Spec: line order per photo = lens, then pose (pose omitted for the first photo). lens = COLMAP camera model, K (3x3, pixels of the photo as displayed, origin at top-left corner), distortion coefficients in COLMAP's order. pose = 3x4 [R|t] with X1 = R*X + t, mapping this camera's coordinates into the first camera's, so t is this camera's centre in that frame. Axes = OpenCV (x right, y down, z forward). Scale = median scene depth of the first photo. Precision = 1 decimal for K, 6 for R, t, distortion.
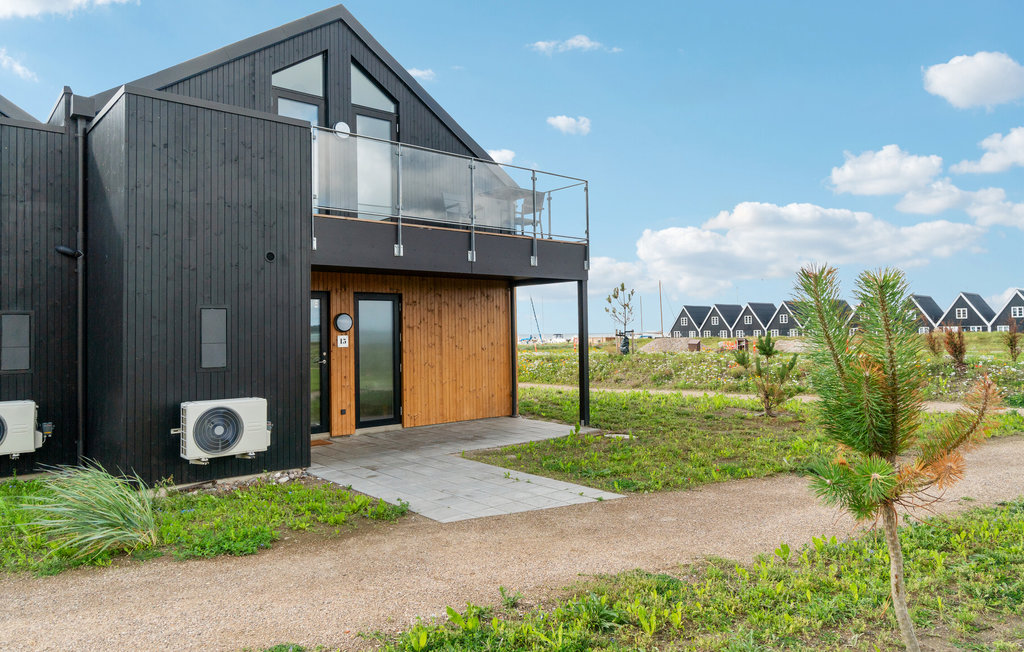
lens RADIAL K [[691.2, 0, 474.1], [0, 691.2, 323.9], [0, 0, 1]] dist [-0.002748, -0.000442]
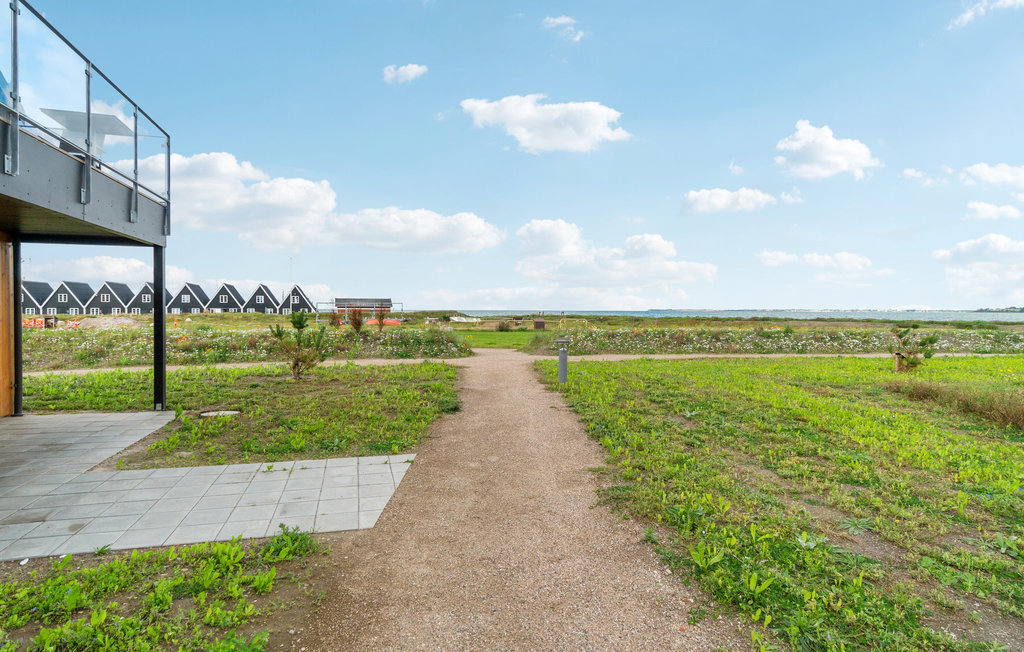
lens RADIAL K [[536.6, 0, 512.0], [0, 536.6, 326.0], [0, 0, 1]] dist [-0.001265, -0.000561]
pose [[0.390775, -0.010017, 0.920432, -0.188838], [-0.023748, 0.999498, 0.020960, 0.008697], [-0.920180, -0.030049, 0.390341, 0.196485]]
